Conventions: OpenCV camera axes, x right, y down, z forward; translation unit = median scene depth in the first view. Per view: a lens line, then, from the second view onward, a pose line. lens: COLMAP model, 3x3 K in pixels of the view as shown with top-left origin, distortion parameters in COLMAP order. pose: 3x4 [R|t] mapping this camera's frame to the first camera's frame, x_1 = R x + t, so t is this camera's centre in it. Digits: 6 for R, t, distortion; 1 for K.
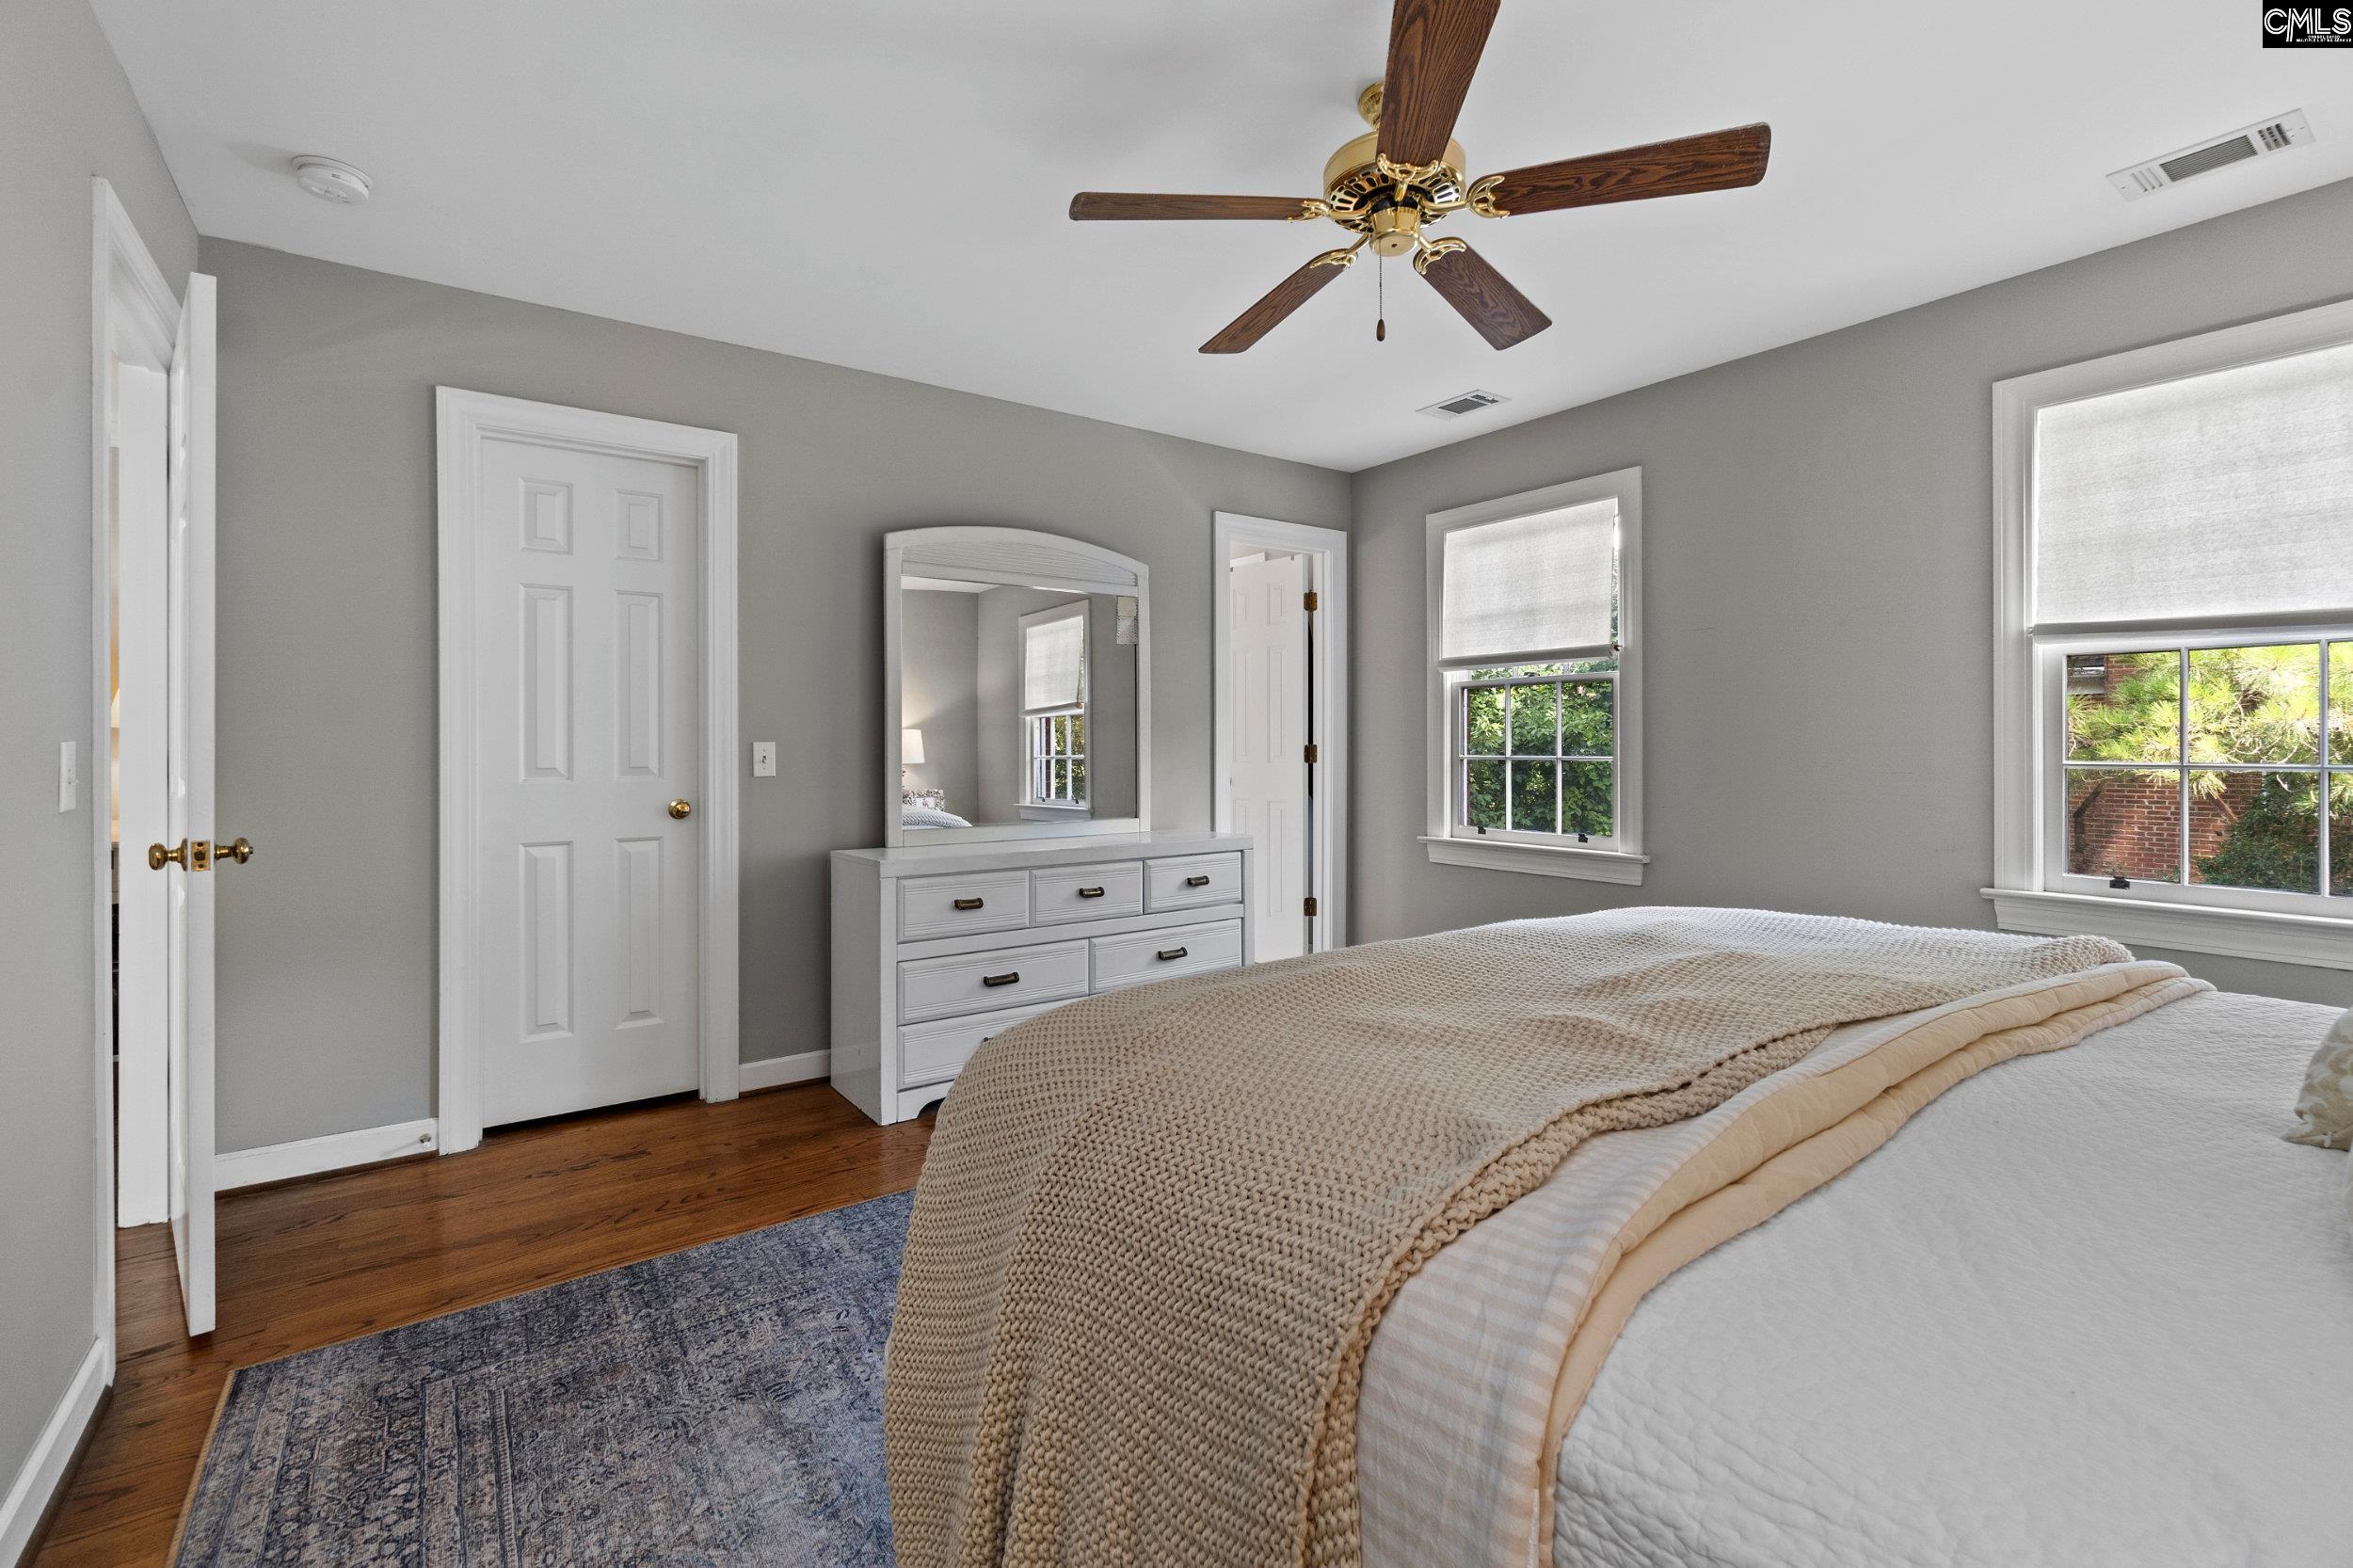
lens RADIAL K [[1024.5, 0, 1161.4], [0, 1024.5, 737.8], [0, 0, 1]] dist [-0.002211, 0.000166]
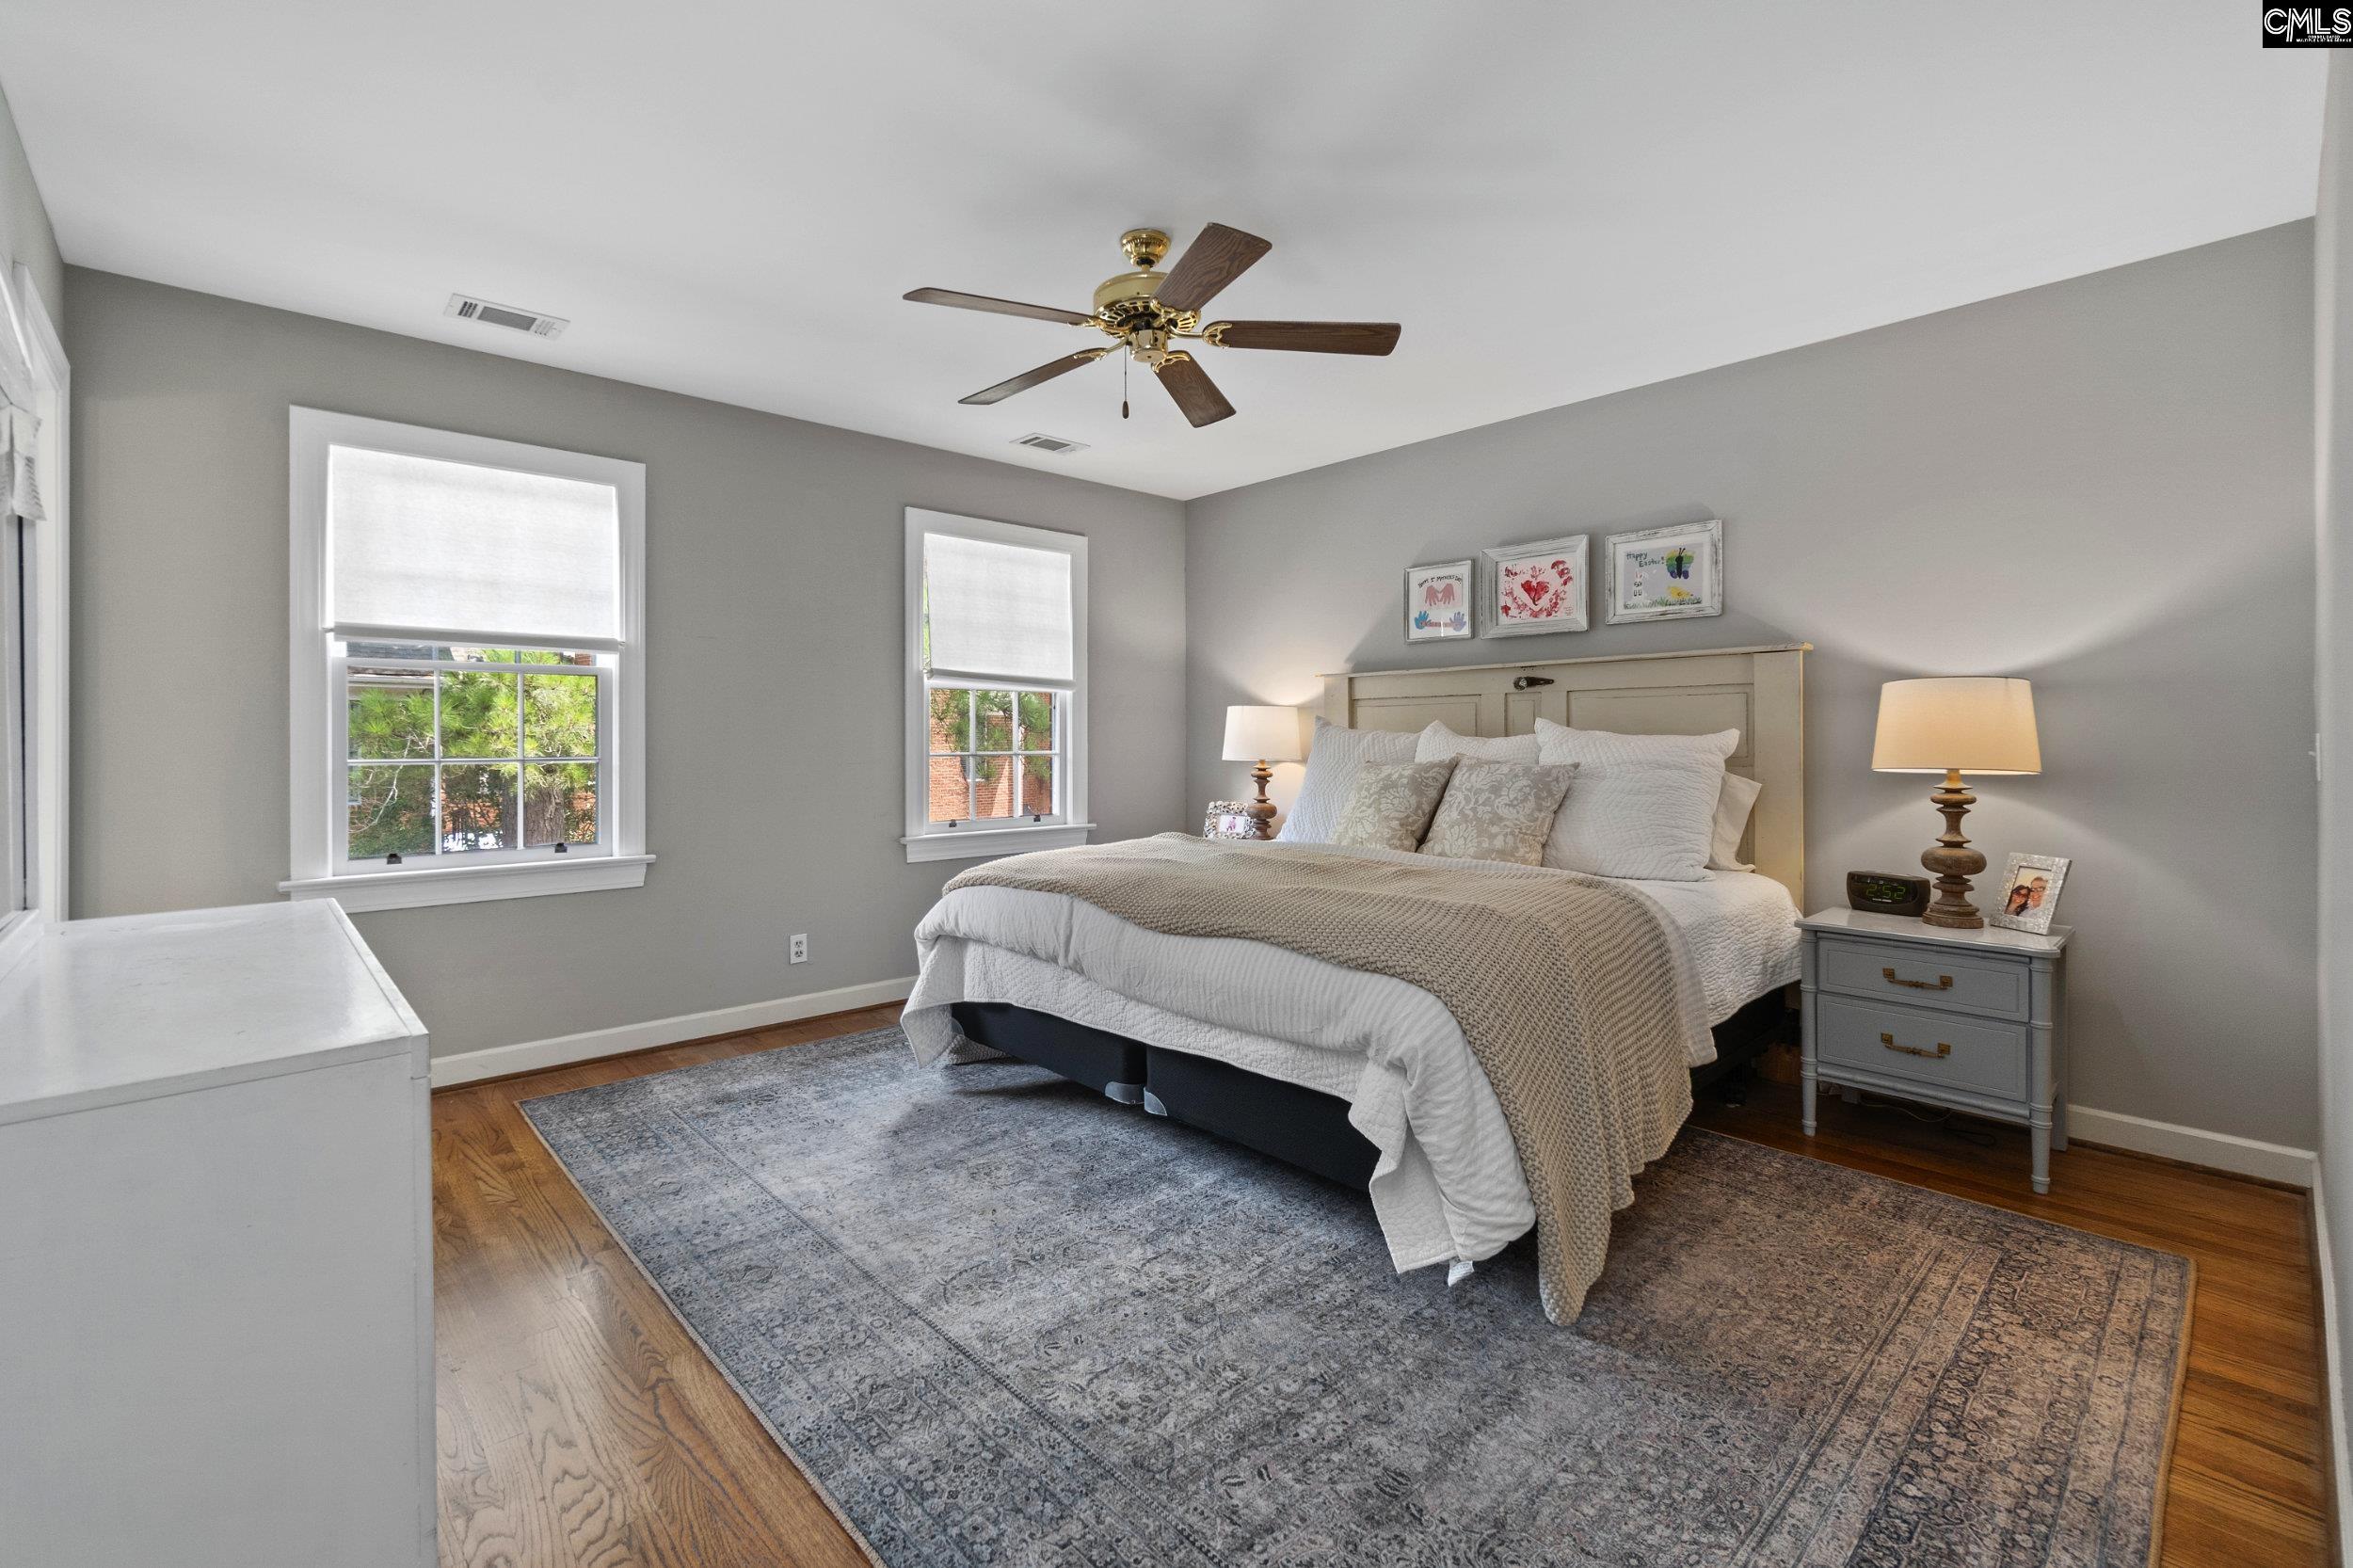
lens RADIAL K [[1024.5, 0, 1161.4], [0, 1024.5, 737.8], [0, 0, 1]] dist [-0.002211, 0.000166]
pose [[-0.120107, 0.003864, 0.992753, -0.701097], [0.001168, 0.999992, -0.003751, 0.005253], [-0.992760, 0.000709, -0.120111, 0.750707]]
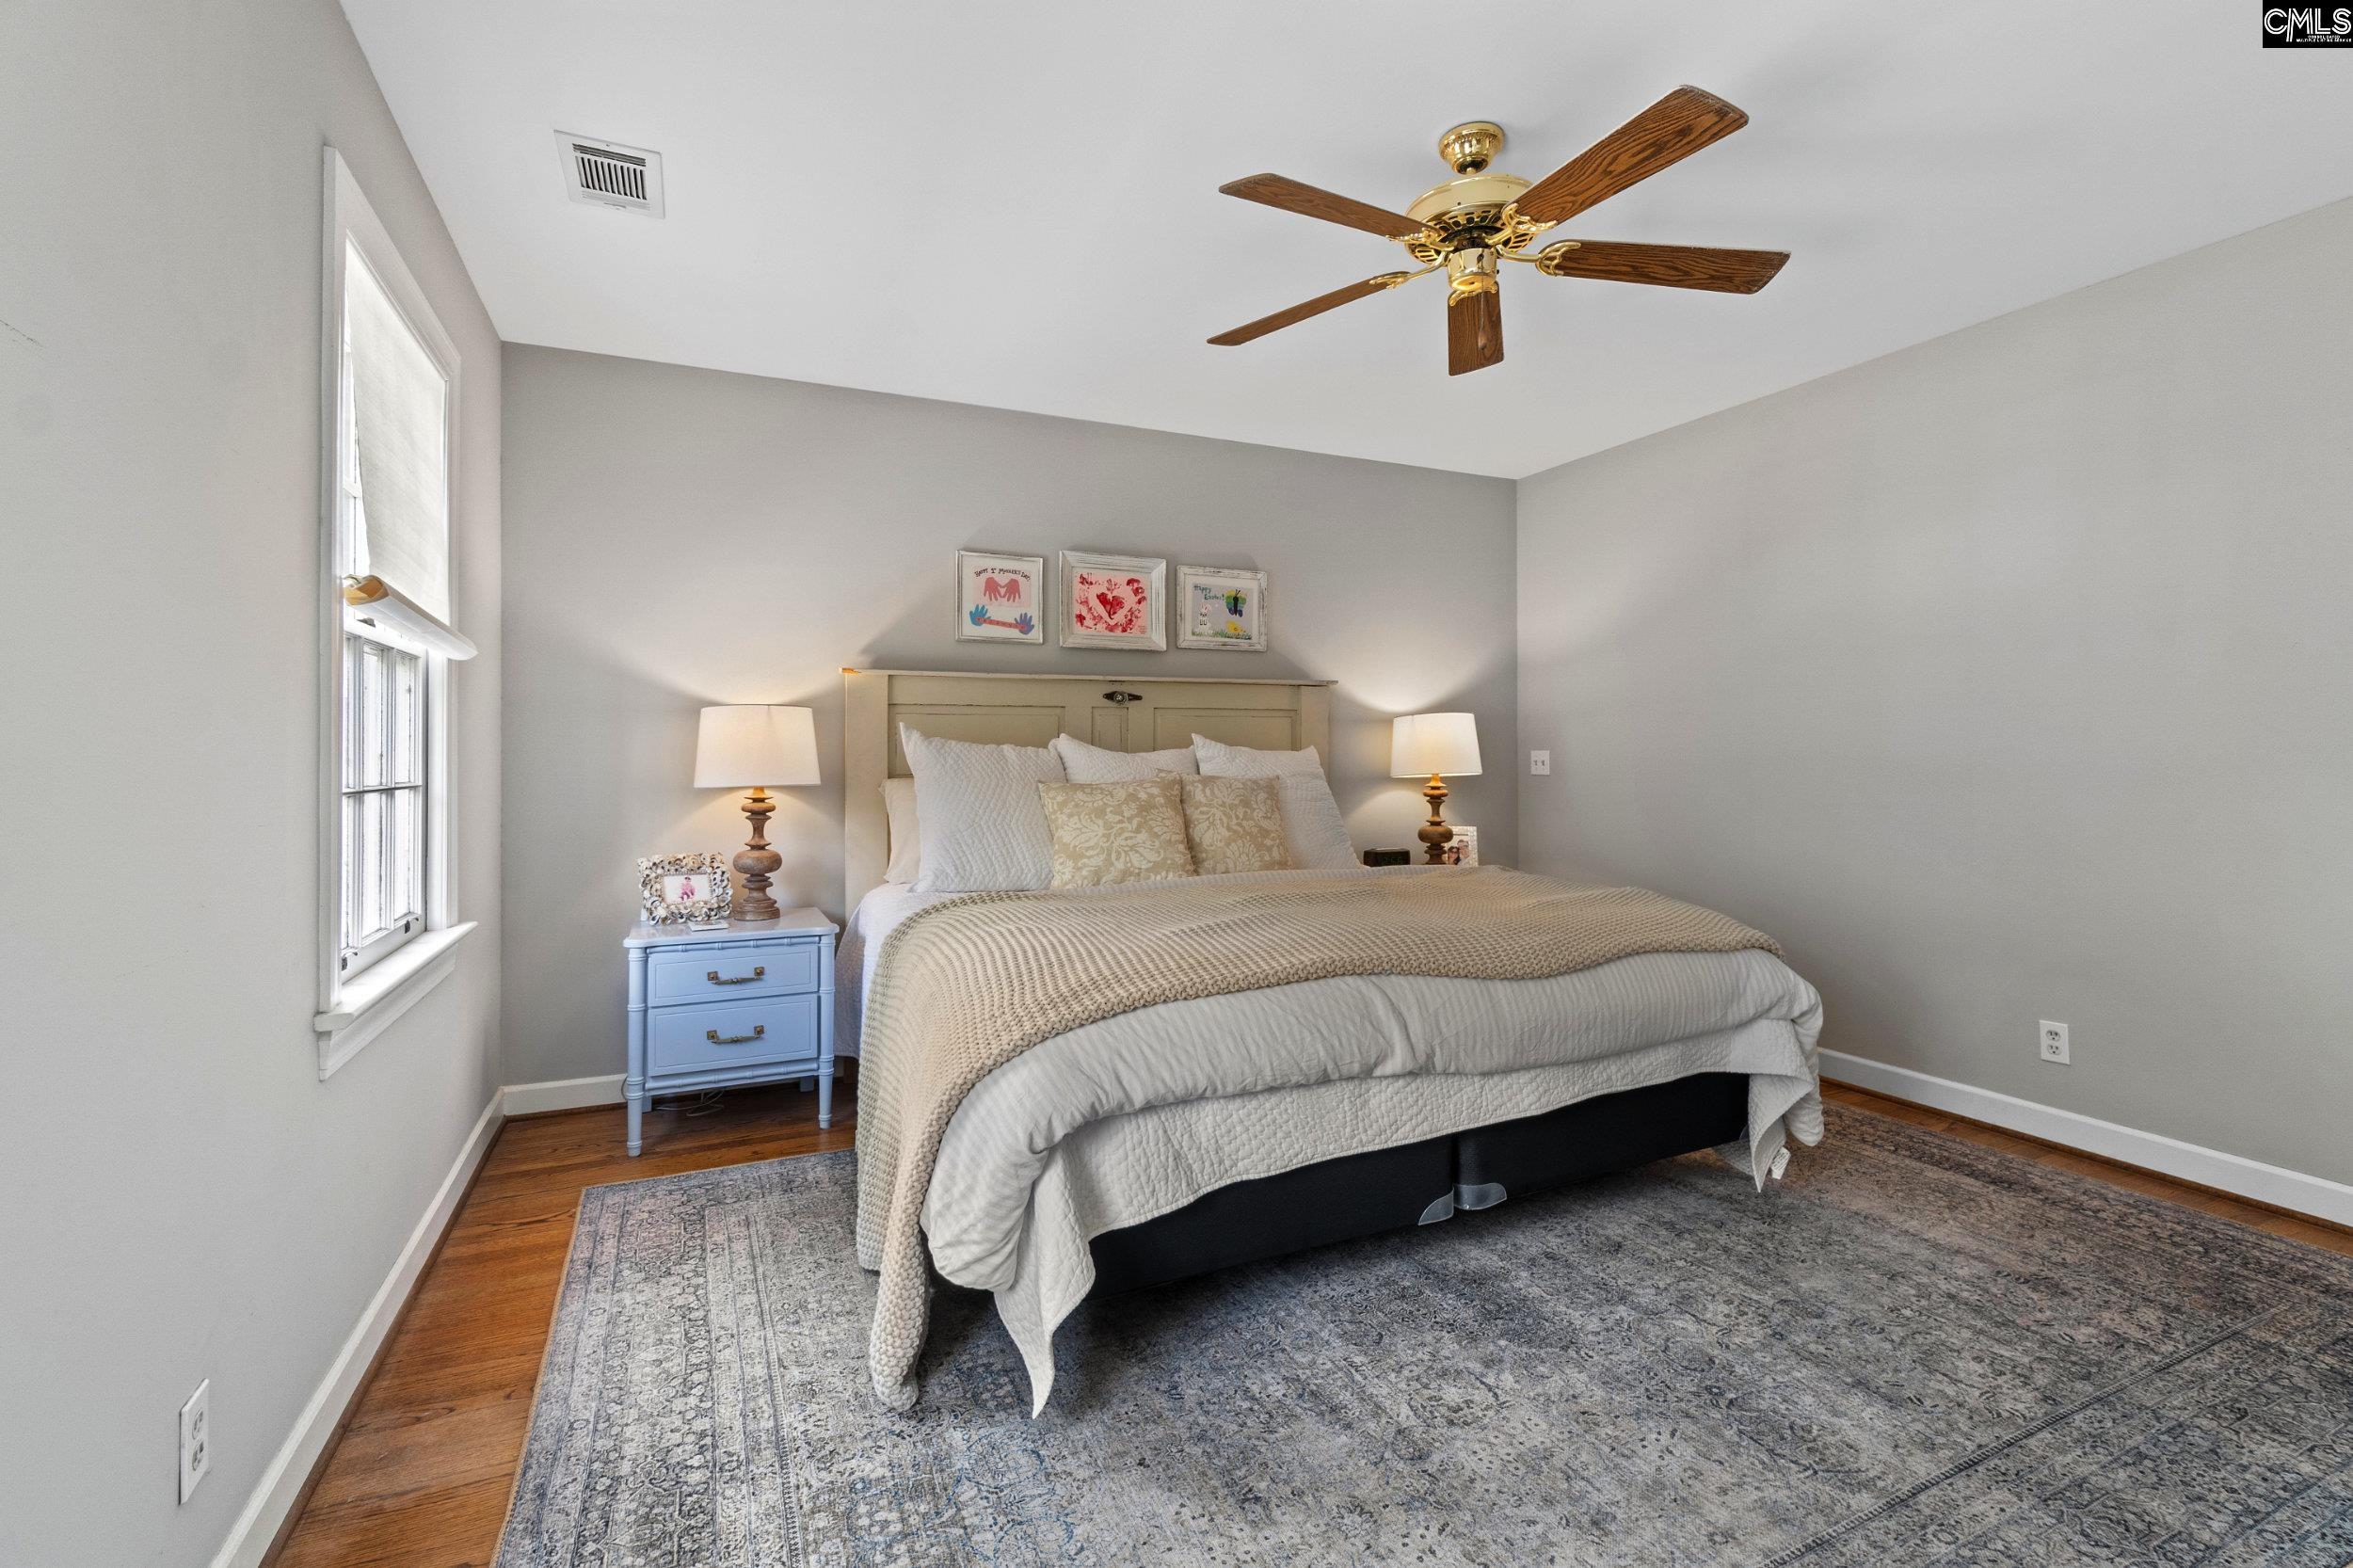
lens RADIAL K [[1034.9, 0, 1173.1], [0, 1034.9, 761.5], [0, 0, 1]] dist [-0.000555, 0.000538]
pose [[-0.983033, 0.003785, 0.183388, 0.225506], [0.005257, 0.999958, 0.007537, 0.001735], [-0.183352, 0.008373, -0.983012, 1.389995]]
